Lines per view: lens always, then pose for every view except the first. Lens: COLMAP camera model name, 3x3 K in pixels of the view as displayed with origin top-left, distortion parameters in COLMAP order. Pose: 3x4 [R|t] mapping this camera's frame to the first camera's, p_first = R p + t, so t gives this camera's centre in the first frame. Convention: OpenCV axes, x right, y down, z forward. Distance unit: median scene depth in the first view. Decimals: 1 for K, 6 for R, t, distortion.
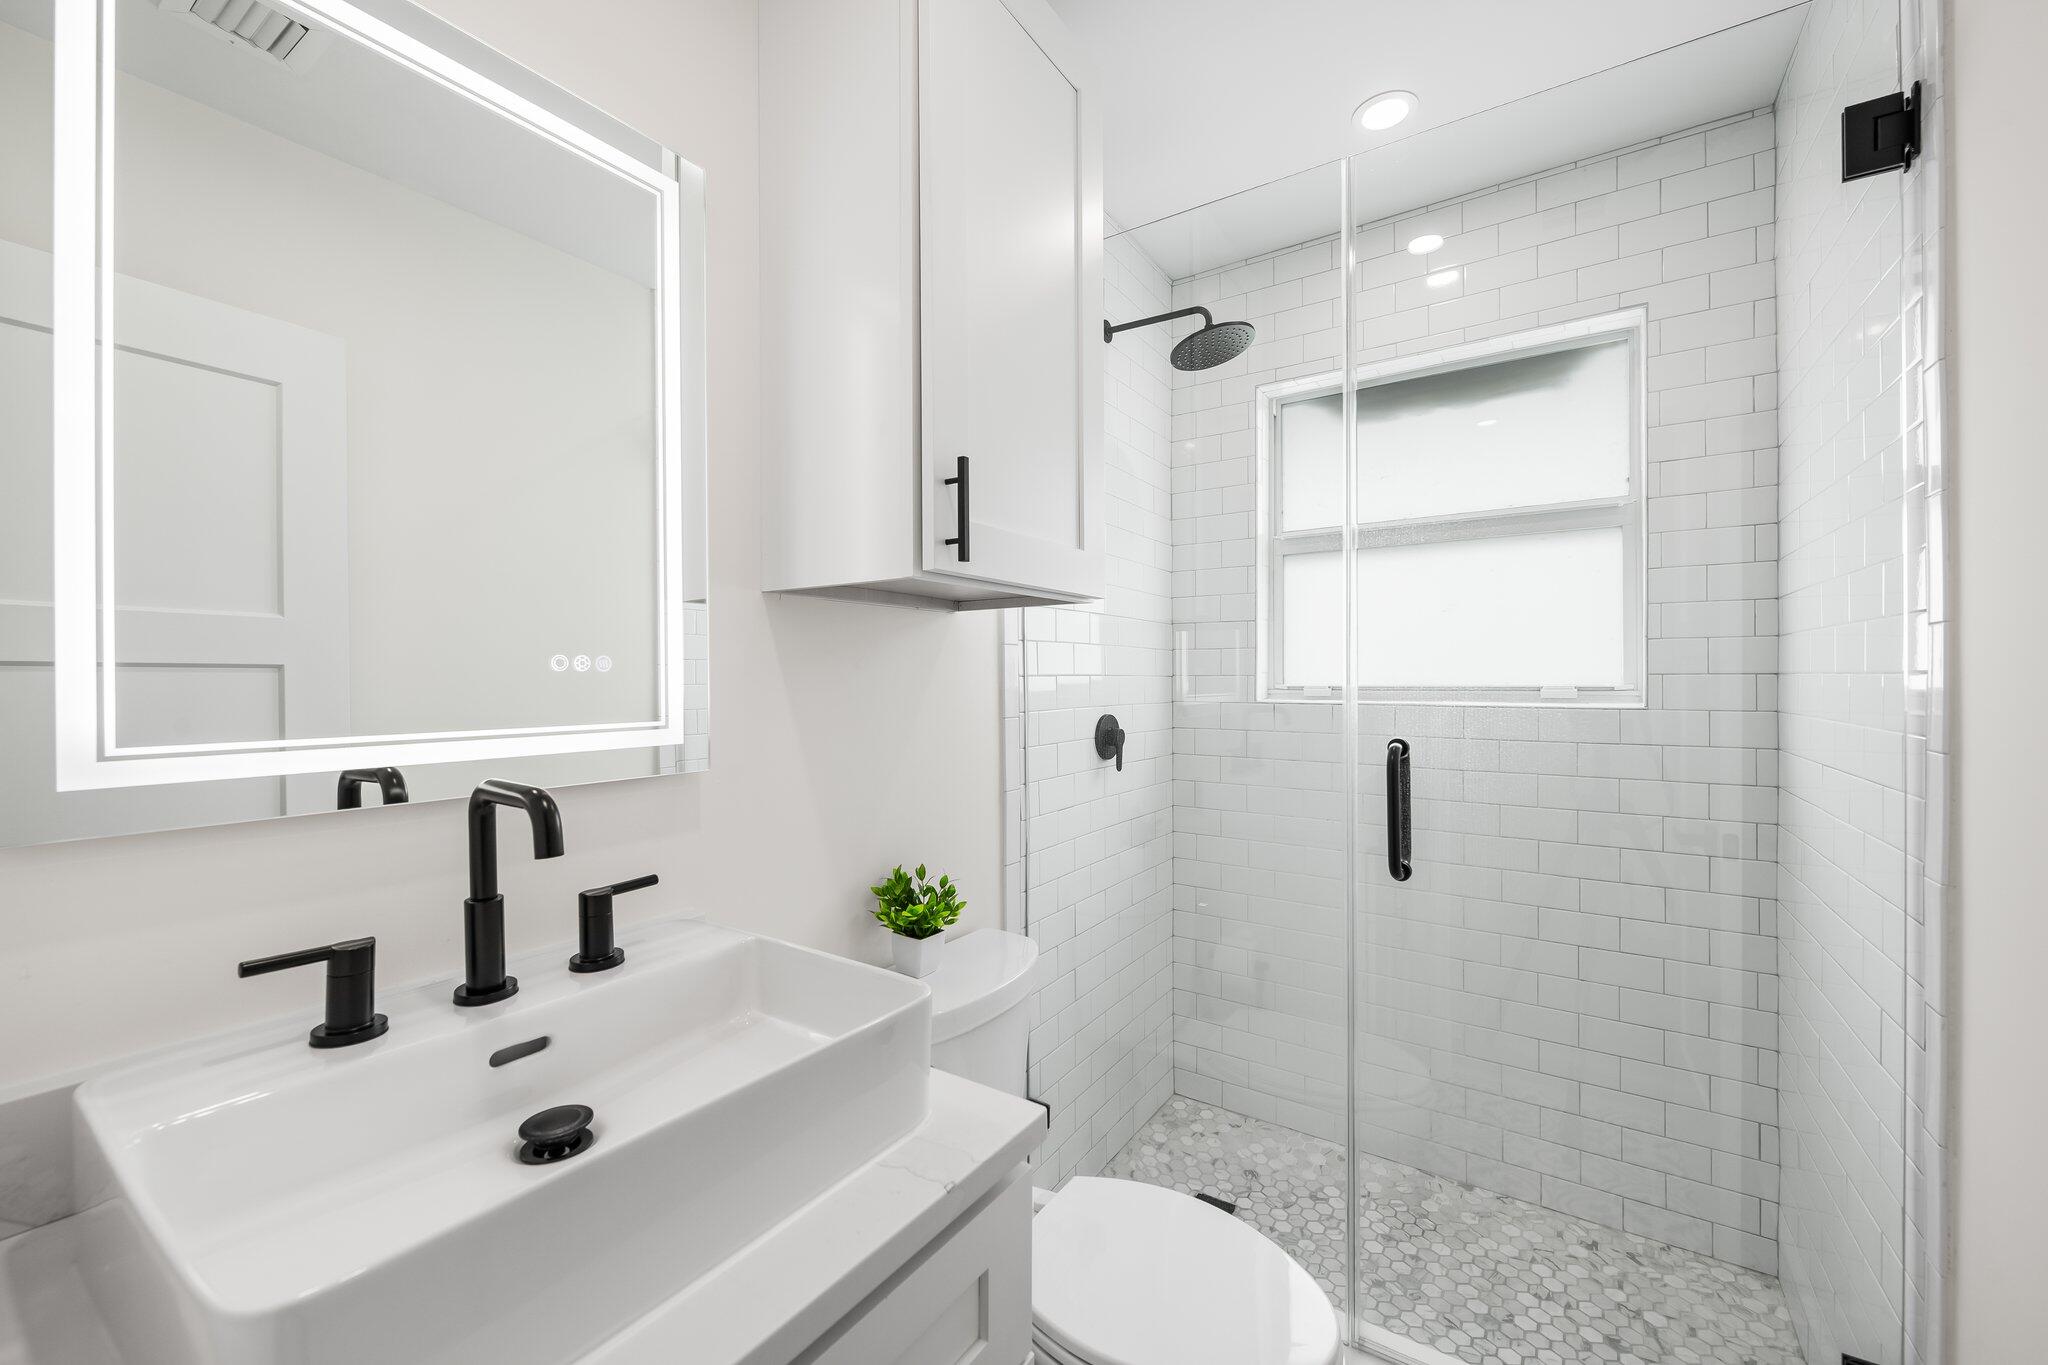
lens RADIAL K [[849.9, 0, 1024.0], [0, 849.9, 682.5], [0, 0, 1]] dist [0.017621, -0.011052]
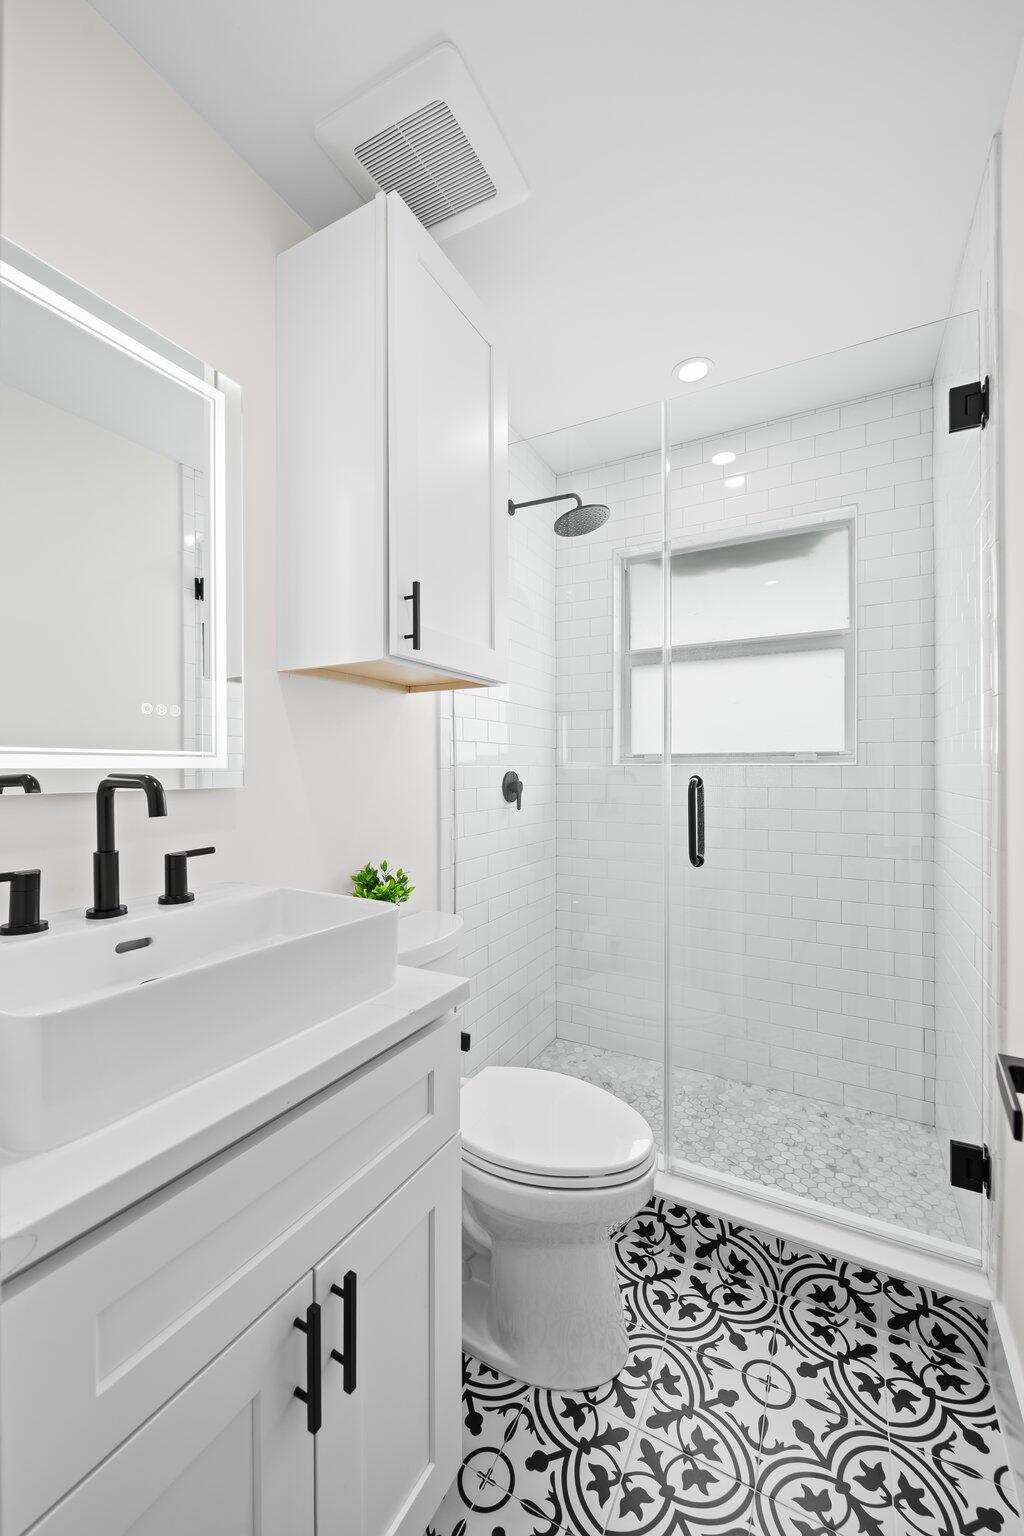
lens RADIAL K [[637.4, 0, 512.0], [0, 637.4, 768.0], [0, 0, 1]] dist [0.017621, -0.011052]
pose [[0.995432, 0.003040, 0.095425, -0.004918], [-0.002540, 0.999982, -0.005365, 0.048095], [-0.095440, 0.005098, 0.995422, -0.104199]]
